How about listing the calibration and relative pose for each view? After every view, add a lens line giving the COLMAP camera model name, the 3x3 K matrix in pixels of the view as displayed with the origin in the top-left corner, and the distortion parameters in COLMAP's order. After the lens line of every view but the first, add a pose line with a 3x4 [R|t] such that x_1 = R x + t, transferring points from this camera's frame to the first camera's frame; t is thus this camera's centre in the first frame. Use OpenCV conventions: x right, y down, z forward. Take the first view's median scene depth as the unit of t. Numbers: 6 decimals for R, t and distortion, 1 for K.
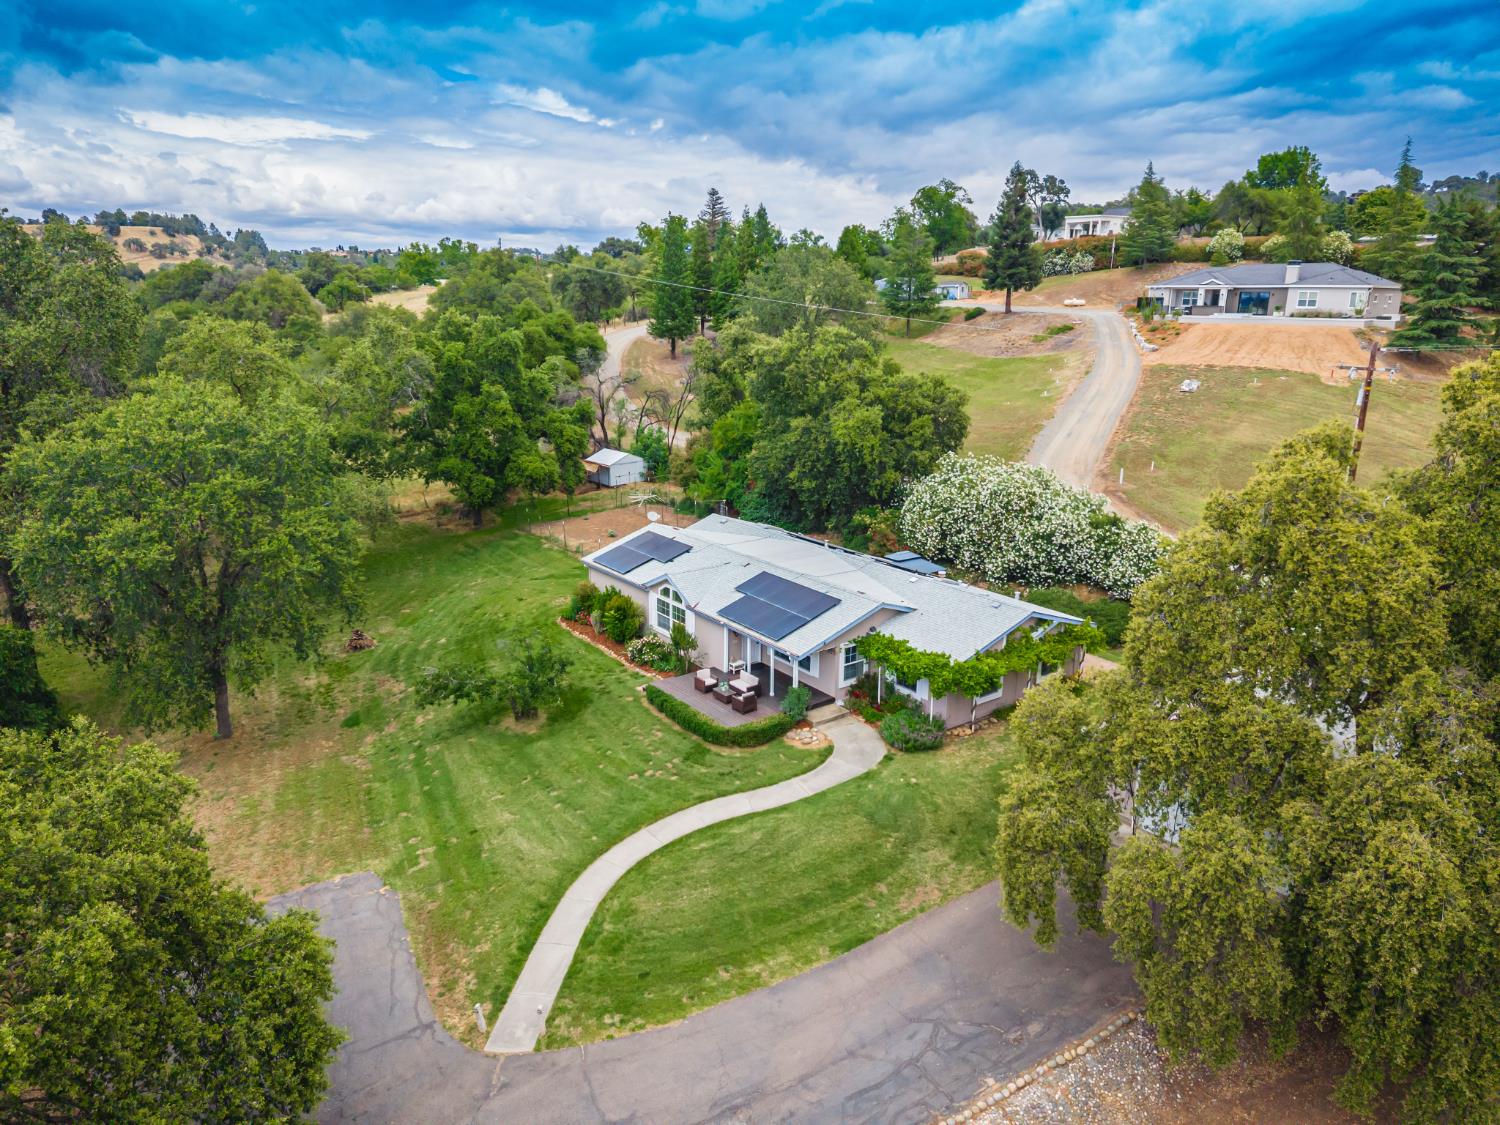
lens RADIAL K [[1005.3, 0, 750.0], [0, 1005.3, 562.5], [0, 0, 1]] dist [0.036157, -0.031755]
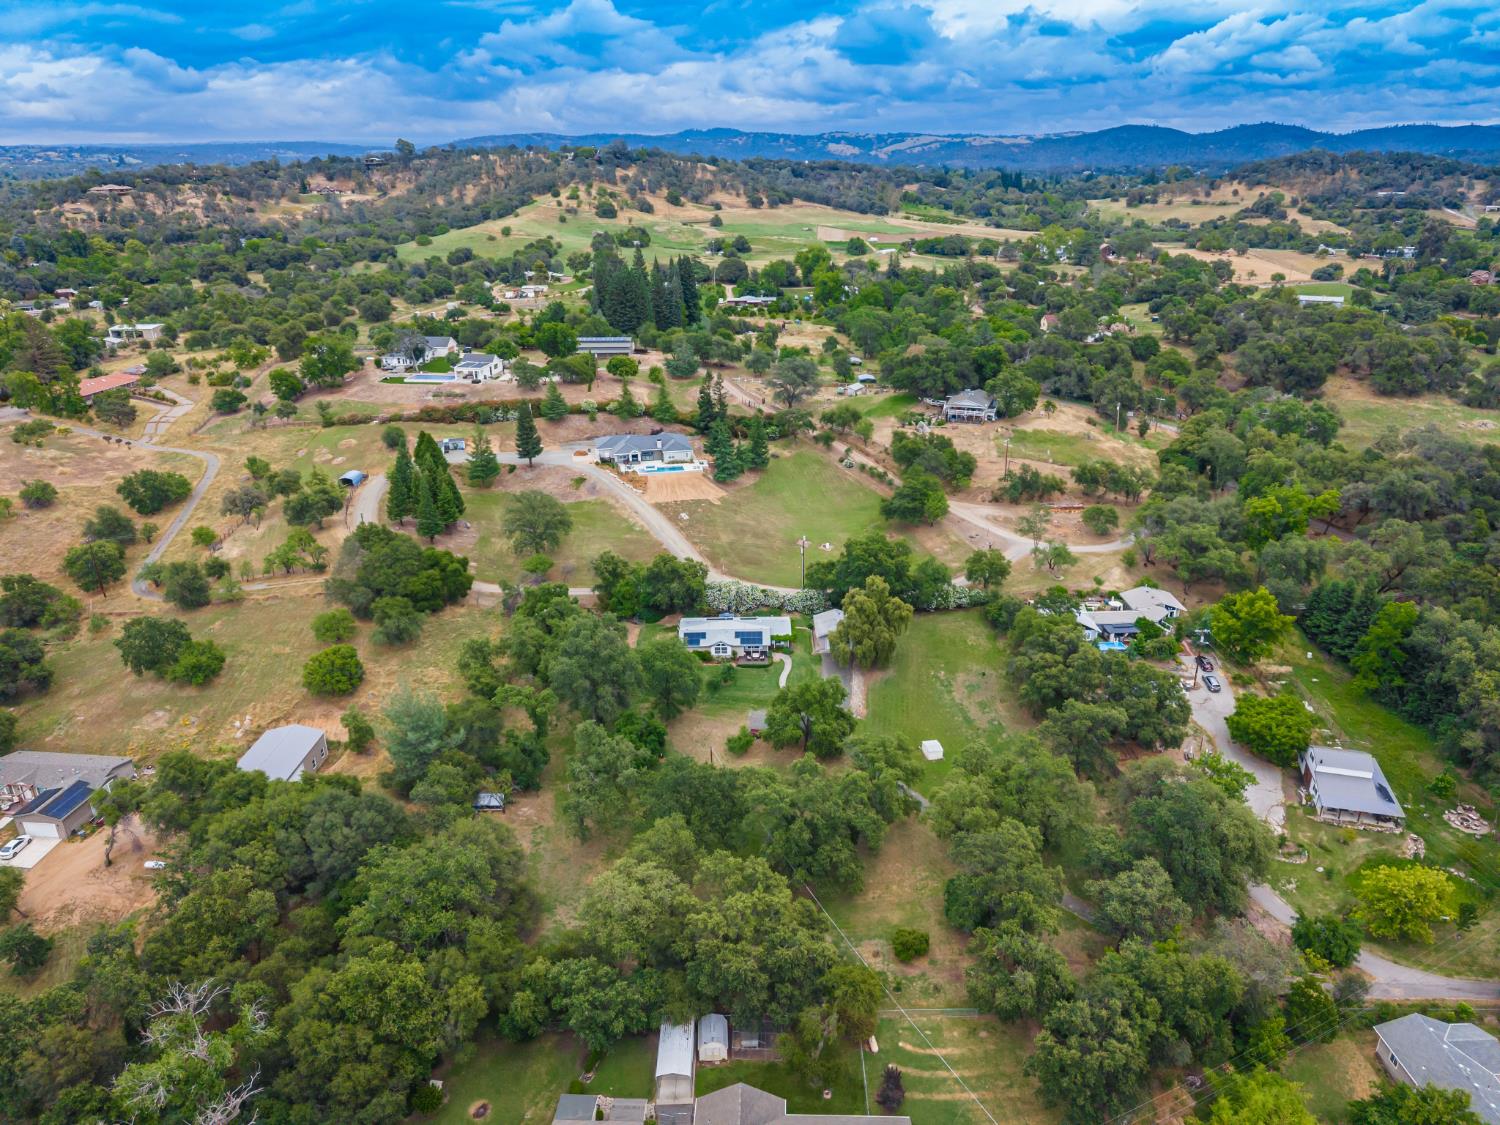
lens RADIAL K [[1005.3, 0, 750.0], [0, 1005.3, 562.5], [0, 0, 1]] dist [0.036157, -0.031755]
pose [[0.595795, -0.313940, 0.739236, -3.581913], [0.227023, 0.948730, 0.219937, -1.421775], [-0.770382, 0.036786, 0.636520, -2.123563]]
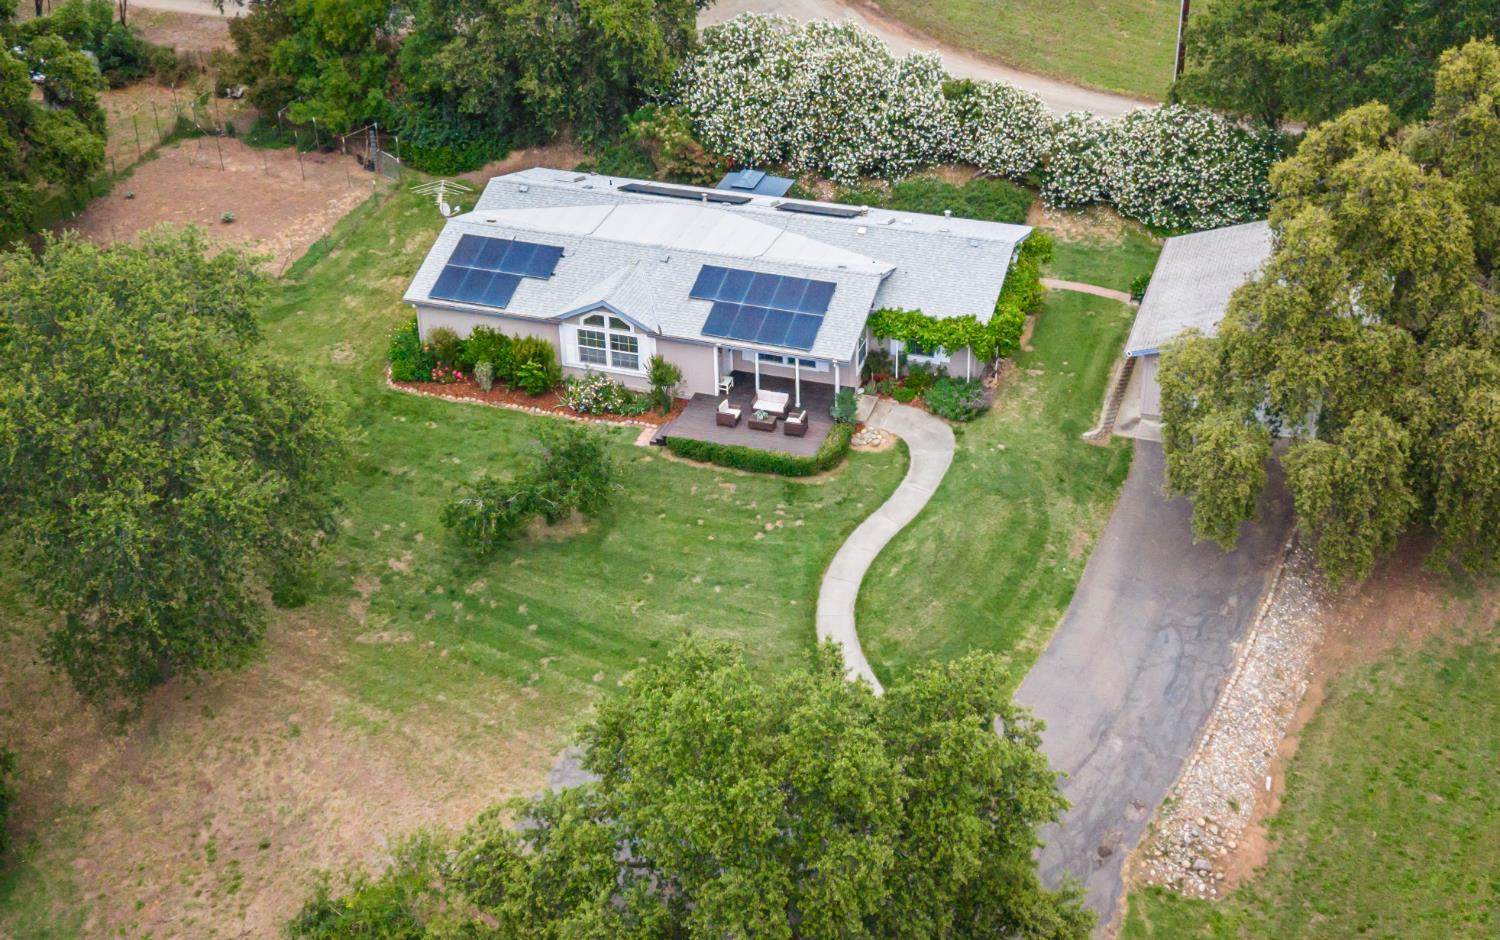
lens RADIAL K [[2054.3, 0, 792.9], [0, 2054.3, 465.9], [0, 0, 1]] dist [0.221331, -0.833314]
pose [[0.812384, -0.324034, 0.484804, -0.961600], [0.171656, 0.927442, 0.332243, -0.466312], [-0.557285, -0.186689, 0.809061, -0.552890]]
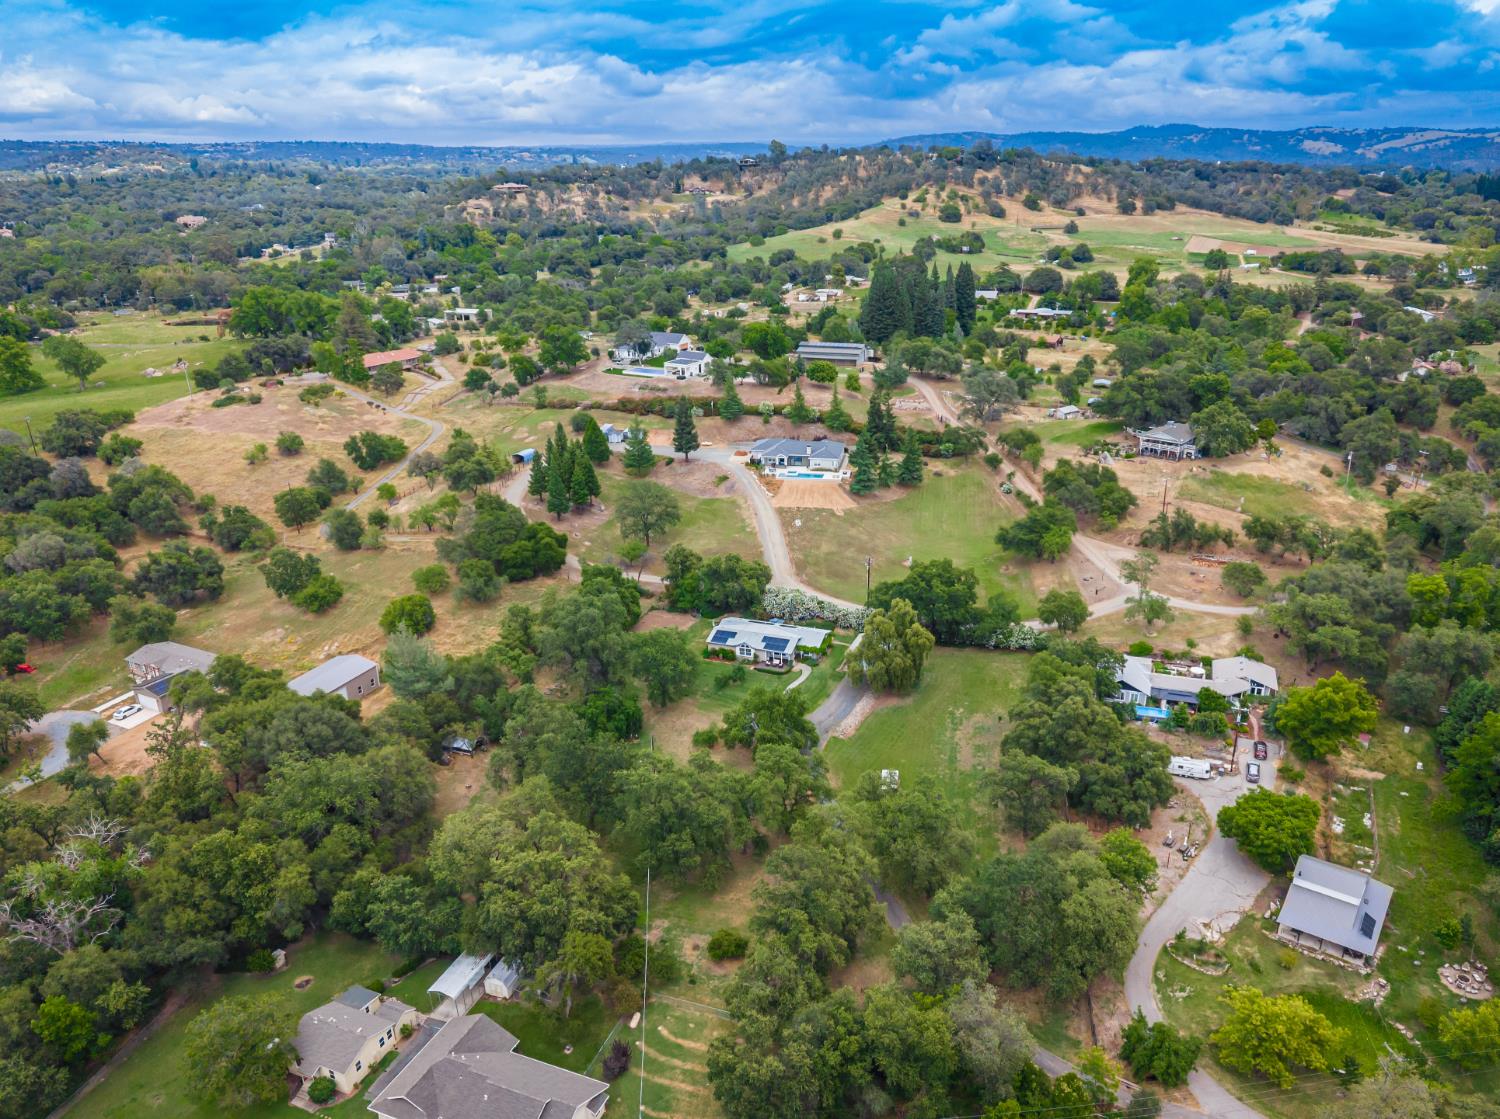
lens RADIAL K [[1068.9, 0, 792.0], [0, 1068.9, 589.9], [0, 0, 1]] dist [0.048682, -0.045458]
pose [[0.836158, -0.217856, 0.503368, -2.536489], [0.159357, 0.974640, 0.157109, -1.043629], [-0.524829, -0.051153, 0.849669, -3.475865]]
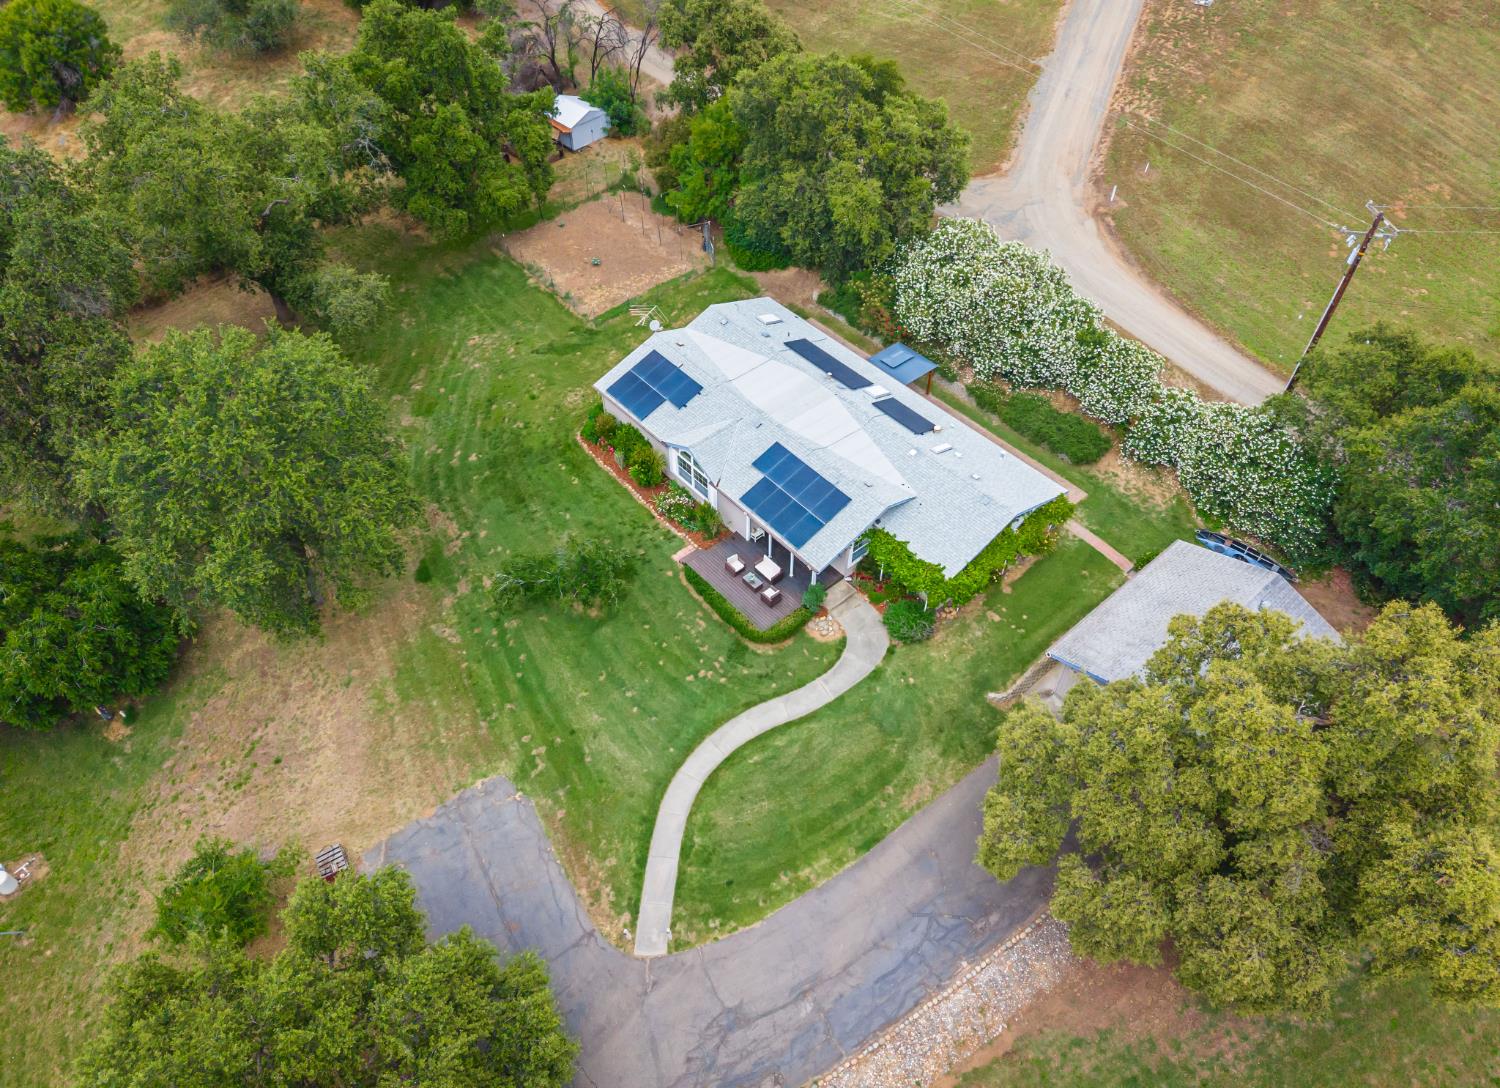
lens RADIAL K [[983.6, 0, 750.0], [0, 983.6, 544.0], [0, 0, 1]] dist [0.089411, -0.169585]
pose [[0.997412, -0.056993, 0.043821, -0.080857], [0.024311, 0.841012, 0.540469, -0.563538], [-0.067656, -0.538005, 0.840222, 0.046372]]
